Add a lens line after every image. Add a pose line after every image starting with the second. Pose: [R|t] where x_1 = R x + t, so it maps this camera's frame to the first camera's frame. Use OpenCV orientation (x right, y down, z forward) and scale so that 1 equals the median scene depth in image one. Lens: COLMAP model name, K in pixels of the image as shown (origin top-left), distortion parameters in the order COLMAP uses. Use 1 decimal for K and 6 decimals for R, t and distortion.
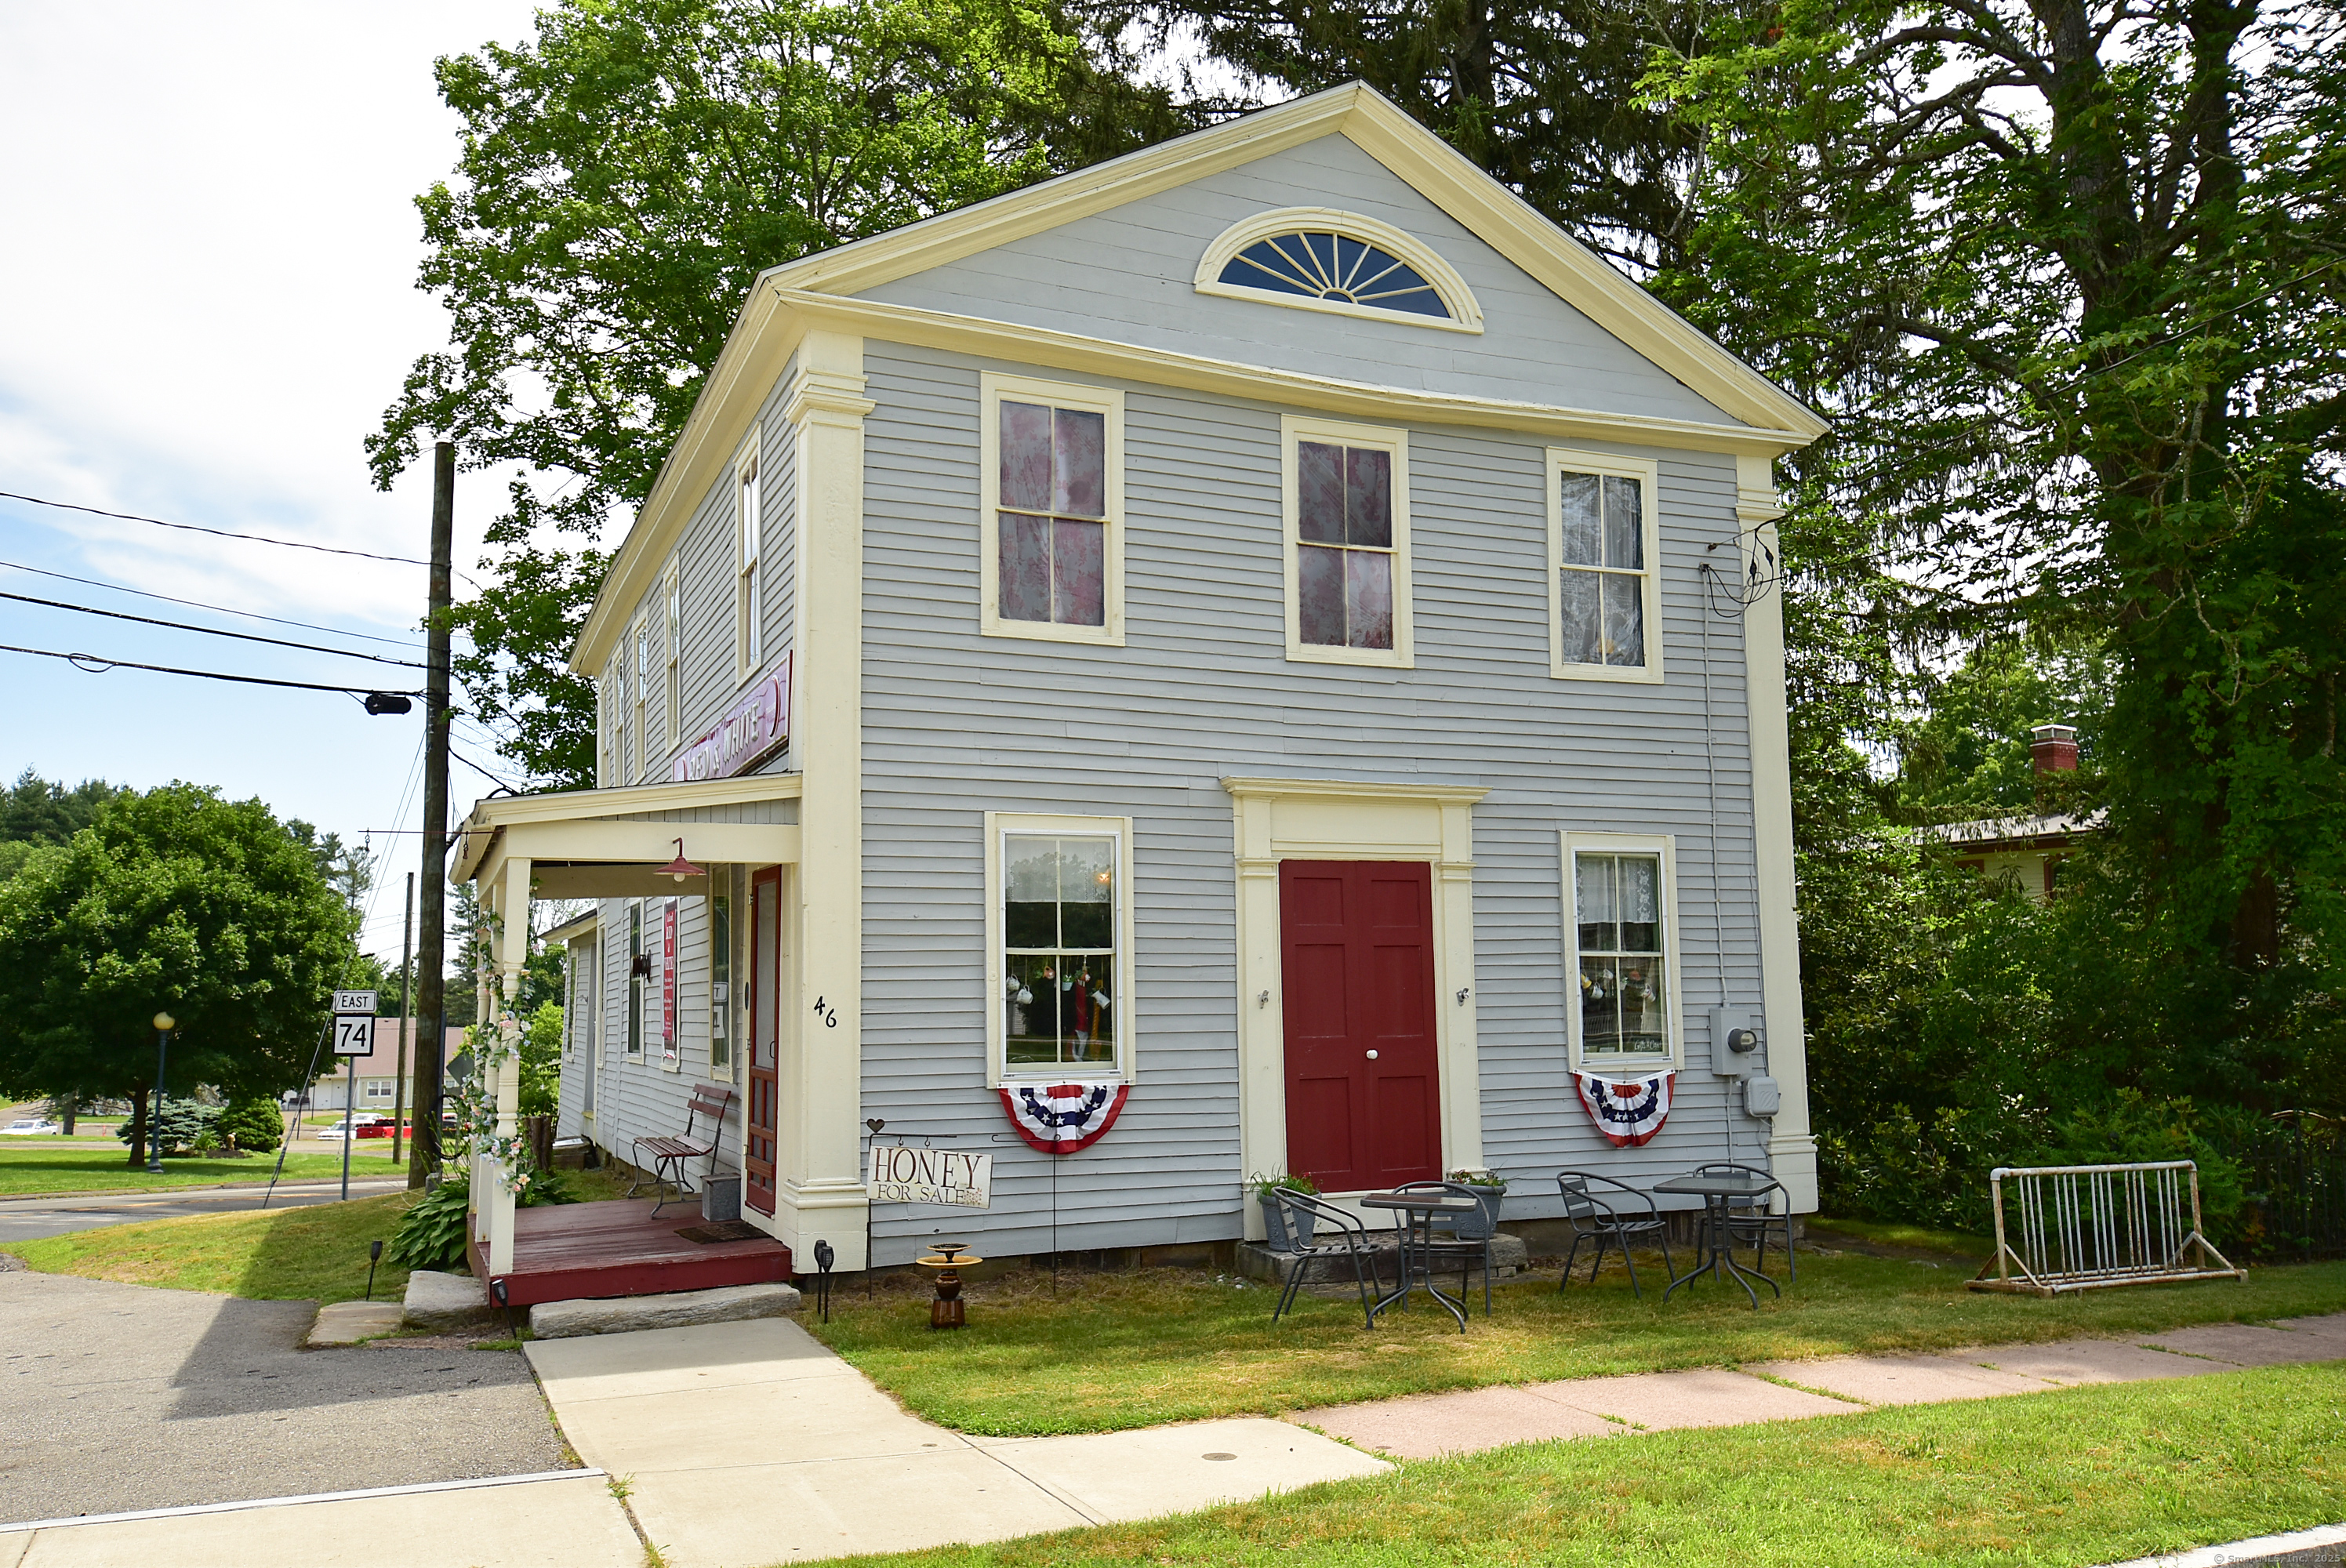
lens RADIAL K [[1781.8, 0, 1173.0], [0, 1781.8, 784.0], [0, 0, 1]] dist [0.000592, -0.000075]
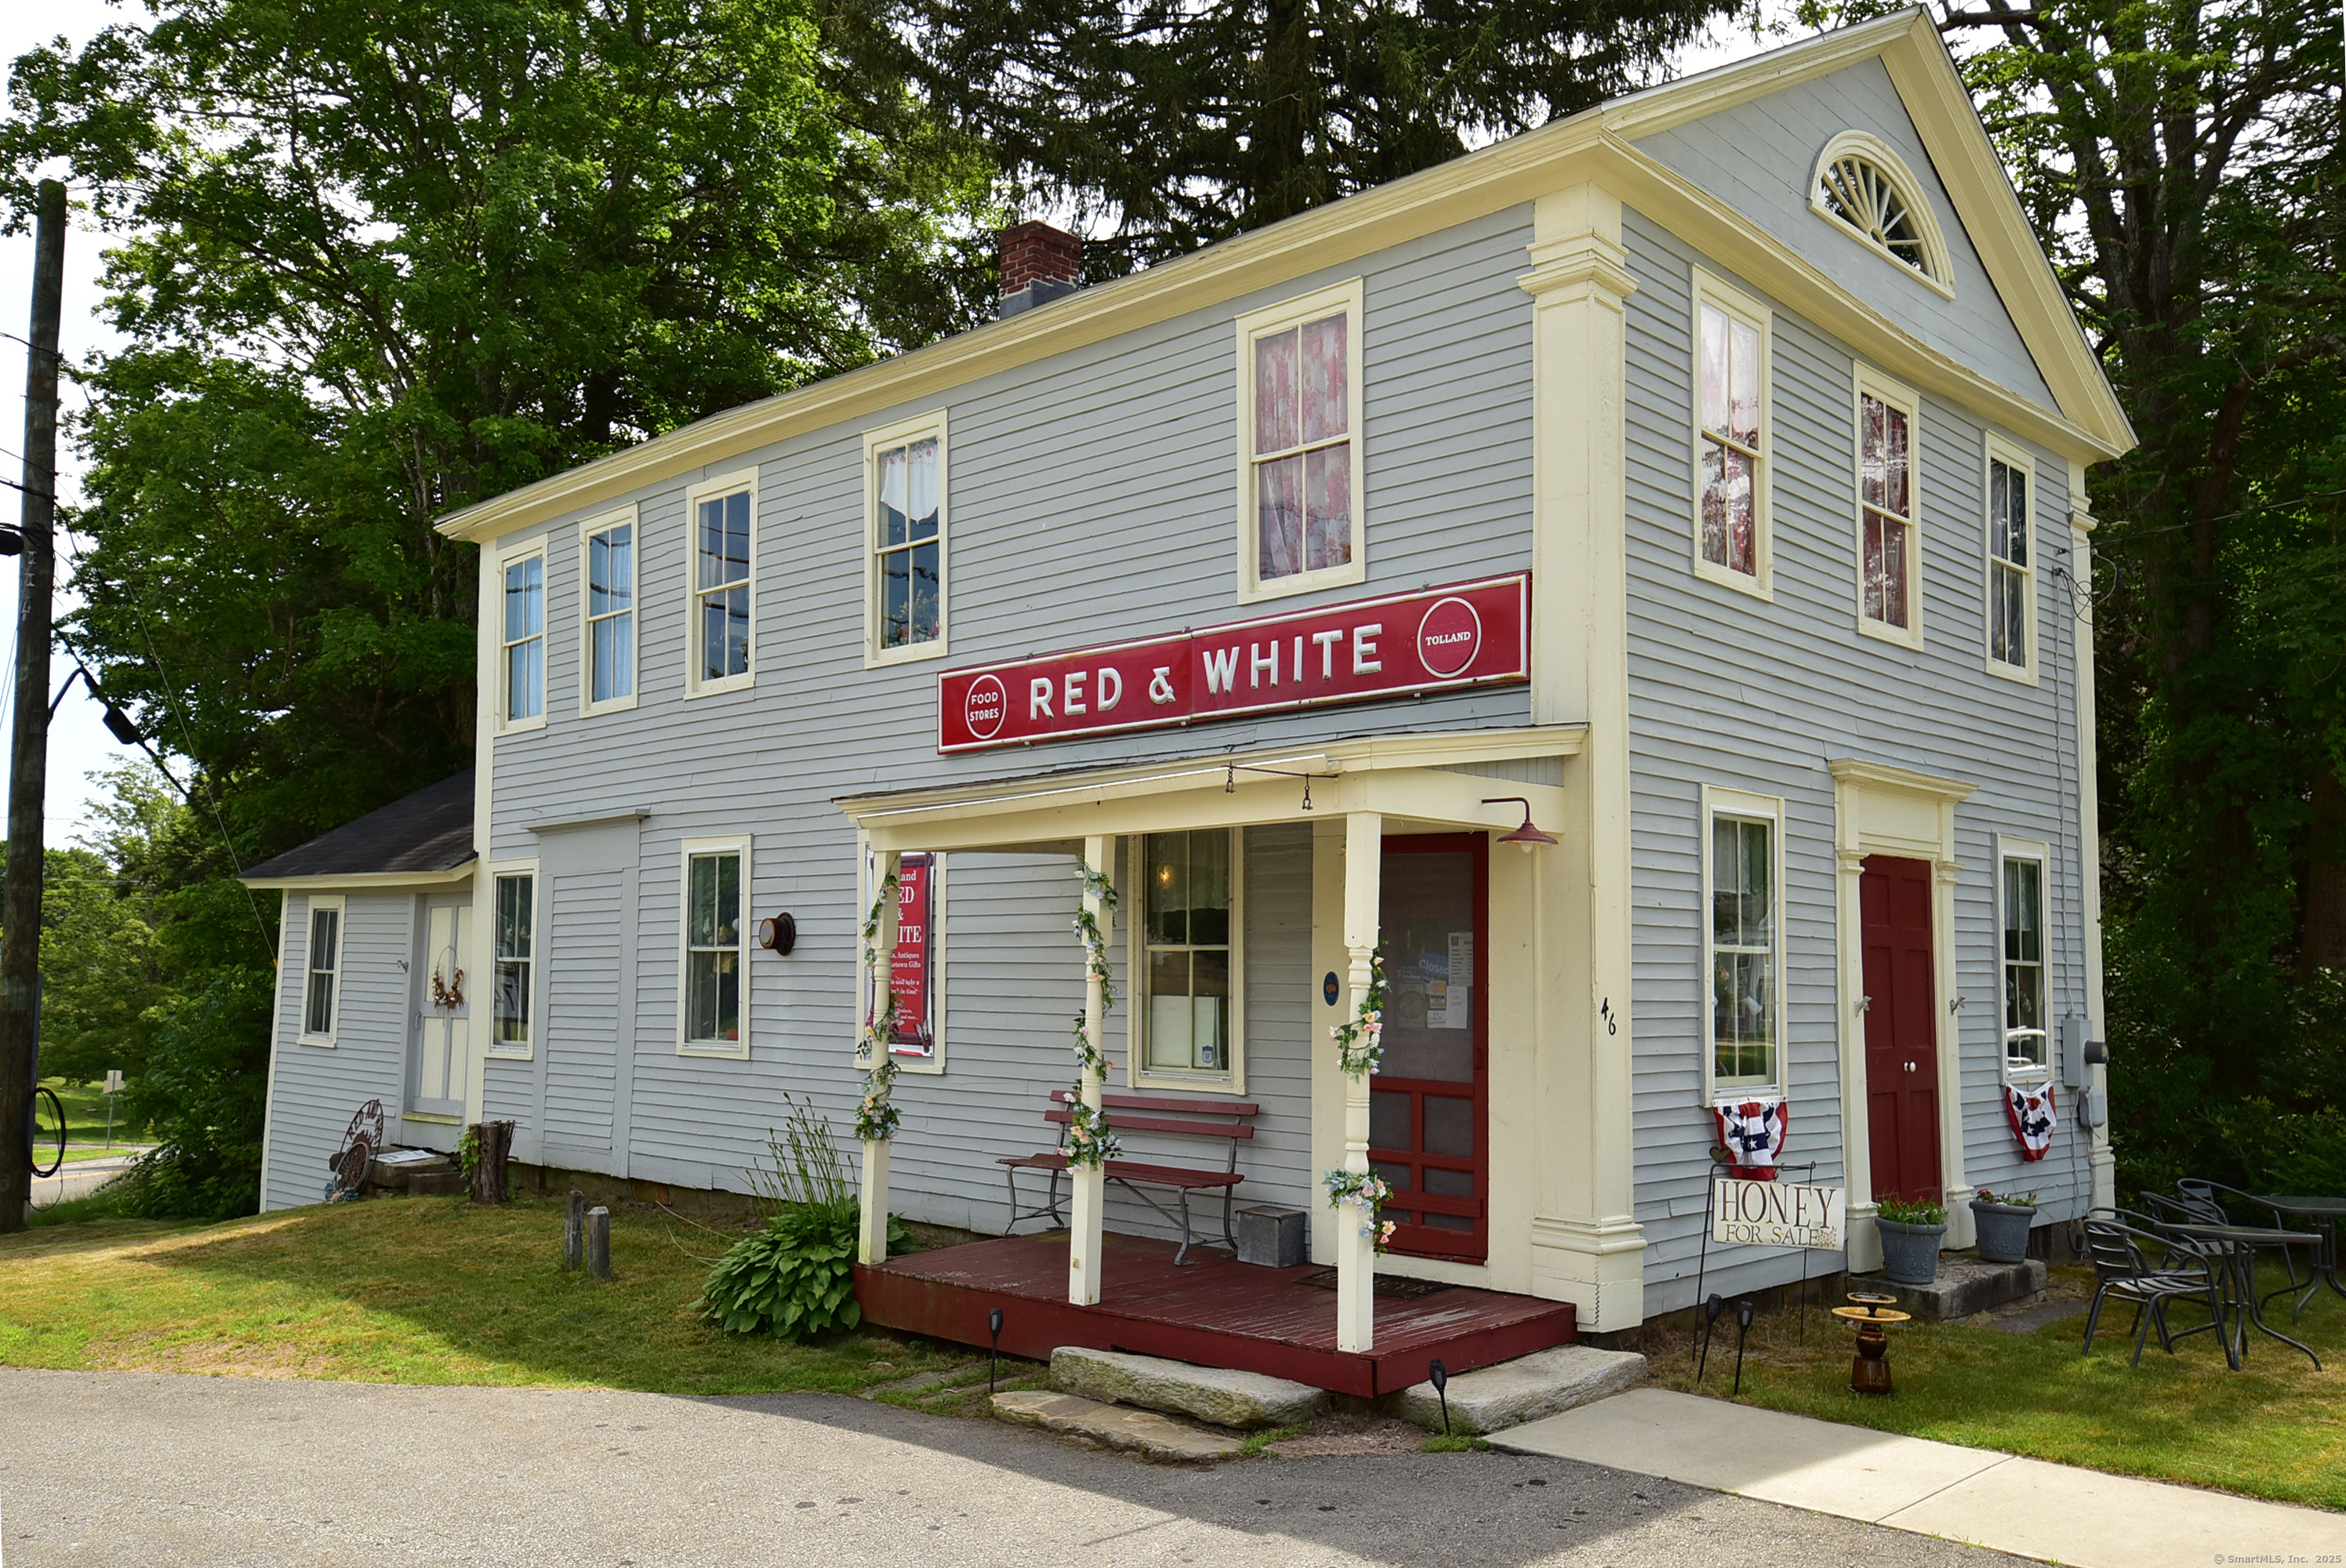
lens RADIAL K [[1966.8, 0, 1173.0], [0, 1966.8, 784.0], [0, 0, 1]] dist [0.004698, 0.002037]
pose [[0.921562, 0.063363, 0.383025, -0.702496], [-0.073110, 0.997264, 0.010930, 0.024095], [-0.381284, -0.038075, 0.923673, 0.227557]]
